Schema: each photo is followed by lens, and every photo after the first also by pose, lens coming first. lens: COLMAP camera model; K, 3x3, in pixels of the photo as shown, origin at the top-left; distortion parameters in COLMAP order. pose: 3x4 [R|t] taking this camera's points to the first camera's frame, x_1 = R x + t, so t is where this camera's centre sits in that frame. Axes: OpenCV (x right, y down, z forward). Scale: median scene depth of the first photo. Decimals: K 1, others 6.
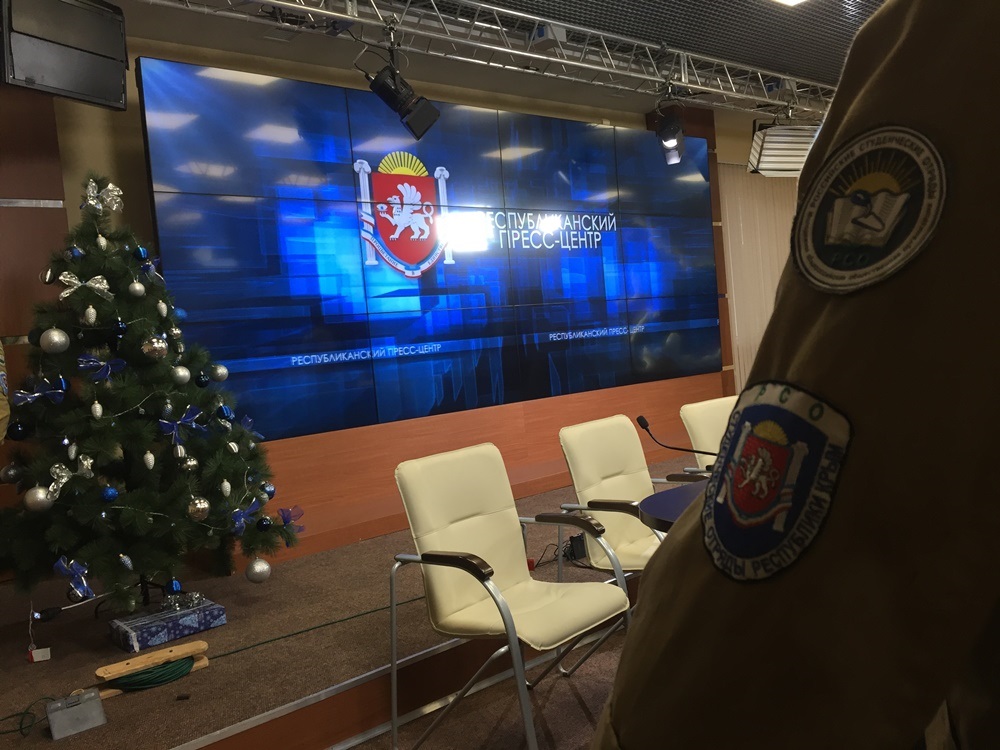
lens RADIAL K [[876.5, 0, 508.5], [0, 876.5, 382.7], [0, 0, 1]] dist [0.042771, 0.001523]
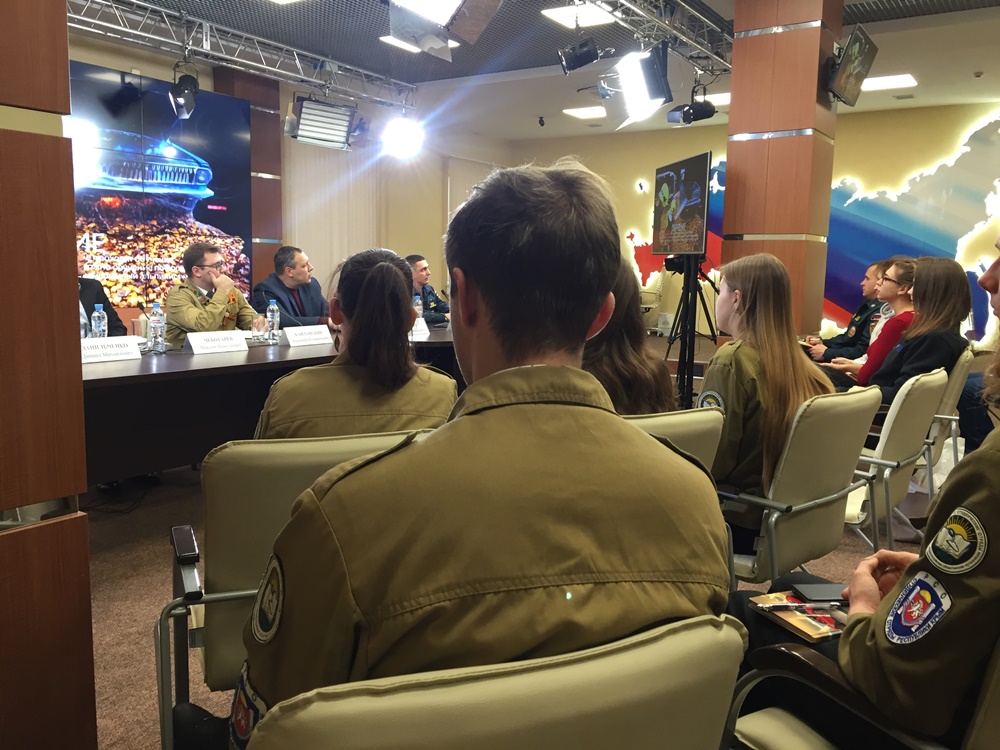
lens RADIAL K [[856.3, 0, 505.4], [0, 856.3, 371.5], [0, 0, 1]] dist [0.087584, -0.108615]
pose [[0.956326, 0.078304, 0.281620, 0.332037], [-0.095135, 0.994374, 0.046576, -0.012963], [-0.276389, -0.071334, 0.958395, -0.263521]]
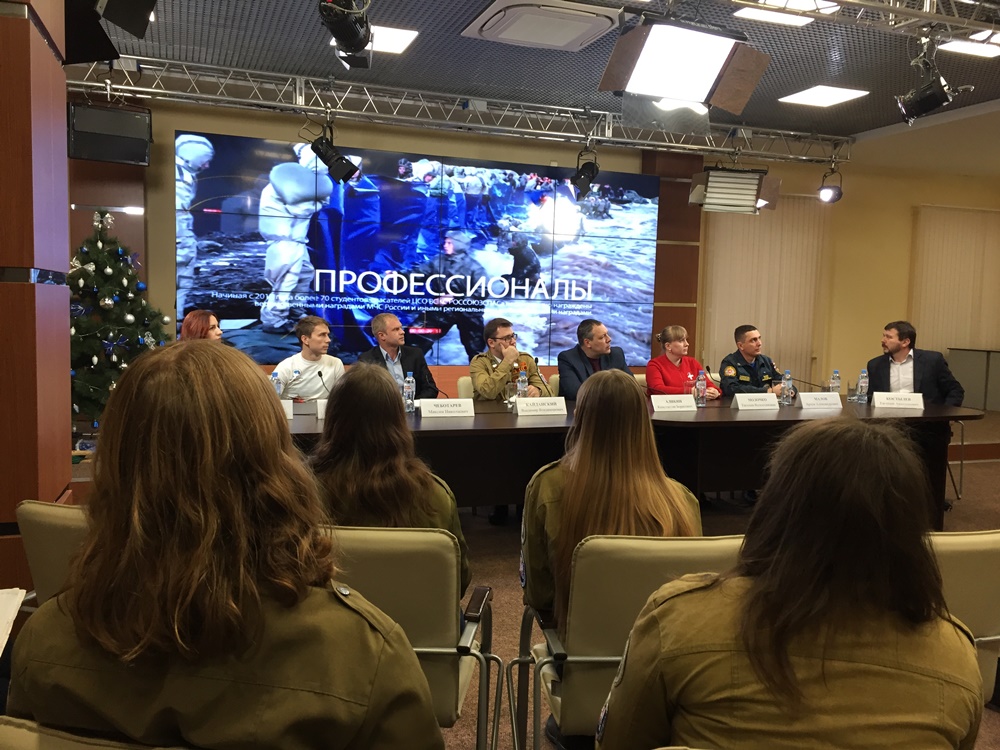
lens RADIAL K [[856.3, 0, 498.1], [0, 856.3, 373.4], [0, 0, 1]] dist [0.087584, -0.108615]
pose [[0.924035, 0.144832, -0.353812, 0.630826], [-0.129204, 0.989315, 0.067538, -0.074892], [0.359813, -0.016694, 0.932875, -0.265506]]
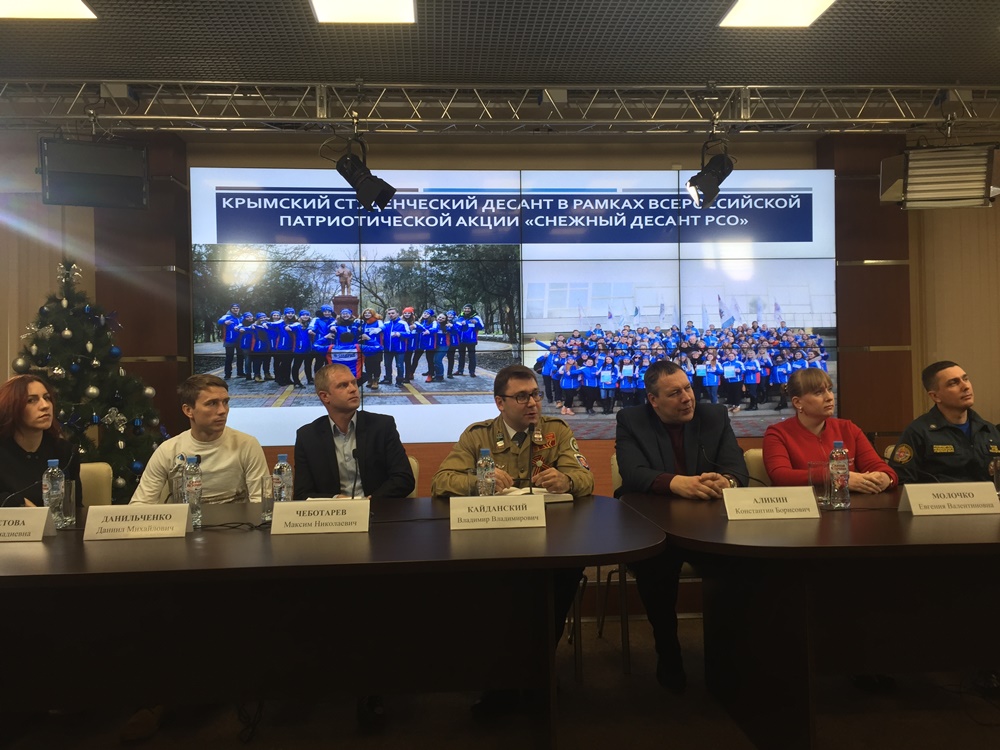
lens RADIAL K [[856.3, 0, 498.8], [0, 856.3, 369.1], [0, 0, 1]] dist [0.087584, -0.108615]
pose [[0.792459, 0.070253, -0.605866, 0.652250], [-0.085929, 0.996296, 0.003131, -0.069837], [0.603842, 0.049580, 0.795560, 0.160418]]
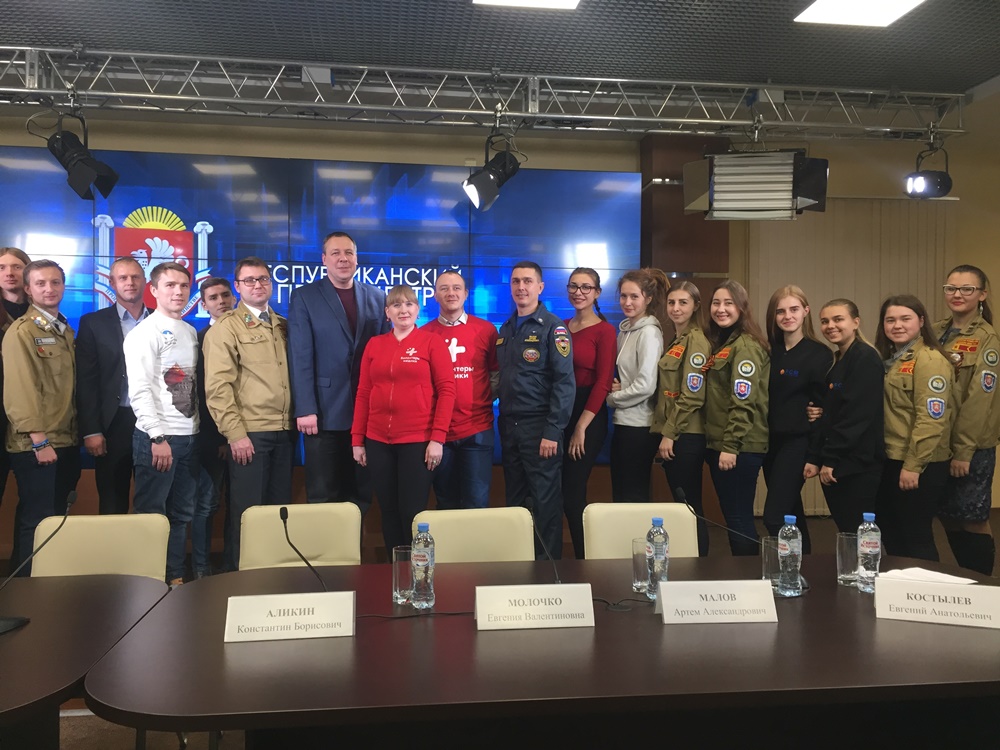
lens RADIAL K [[856.3, 0, 502.9], [0, 856.3, 371.3], [0, 0, 1]] dist [0.087584, -0.108615]
pose [[0.826622, 0.096335, -0.554451, 0.750410], [-0.107519, 0.994125, 0.012429, -0.122940], [0.552392, 0.049339, 0.832123, 0.377668]]
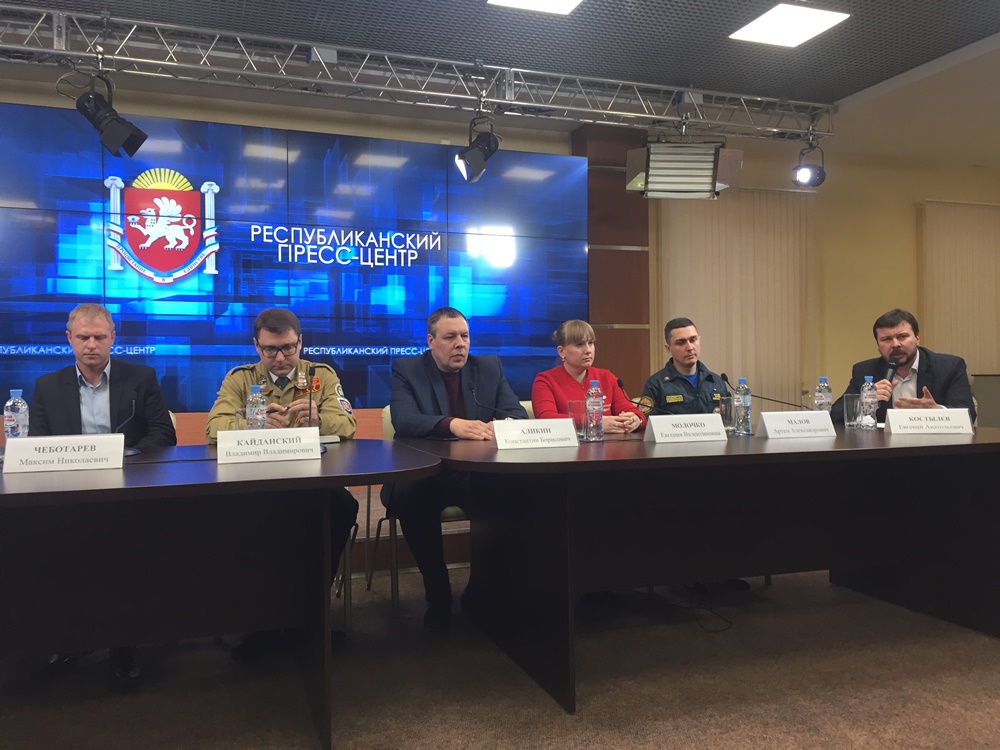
lens RADIAL K [[856.3, 0, 502.7], [0, 856.3, 369.4], [0, 0, 1]] dist [0.087584, -0.108615]
pose [[0.927781, 0.081850, -0.364037, 0.649412], [-0.094434, 0.995388, -0.016869, -0.034897], [0.360977, 0.050028, 0.931232, 0.156105]]
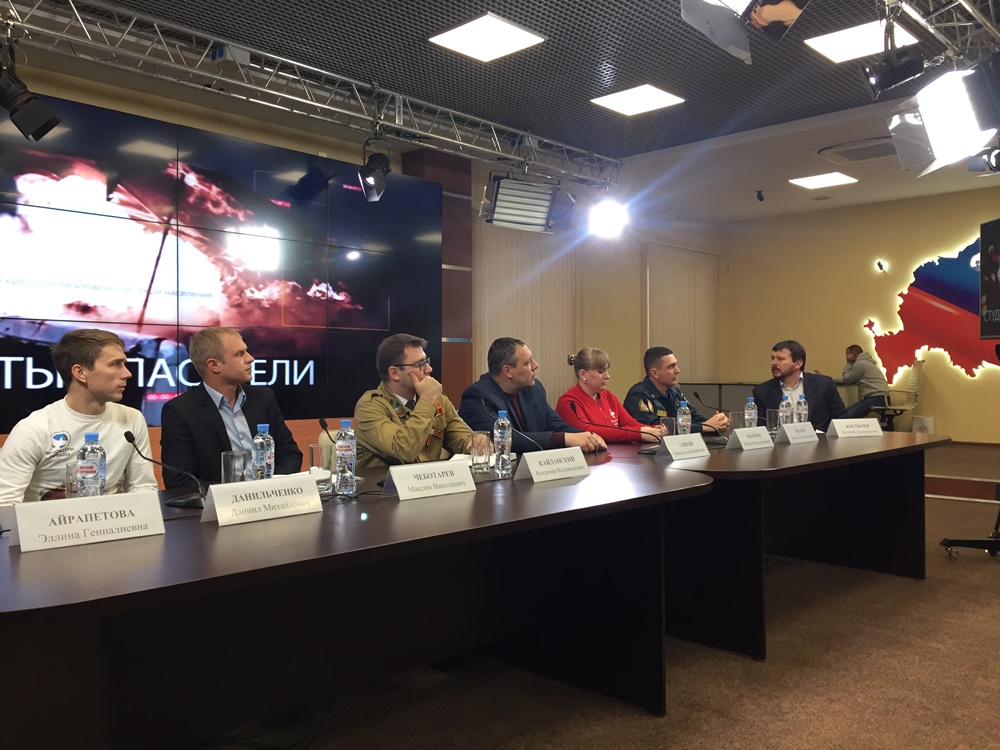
lens RADIAL K [[856.3, 0, 504.9], [0, 856.3, 368.9], [0, 0, 1]] dist [0.087584, -0.108615]
pose [[0.991602, 0.090673, 0.092221, 0.295084], [-0.085538, 0.994634, -0.058191, -0.016195], [-0.097002, 0.049814, 0.994037, 0.021545]]
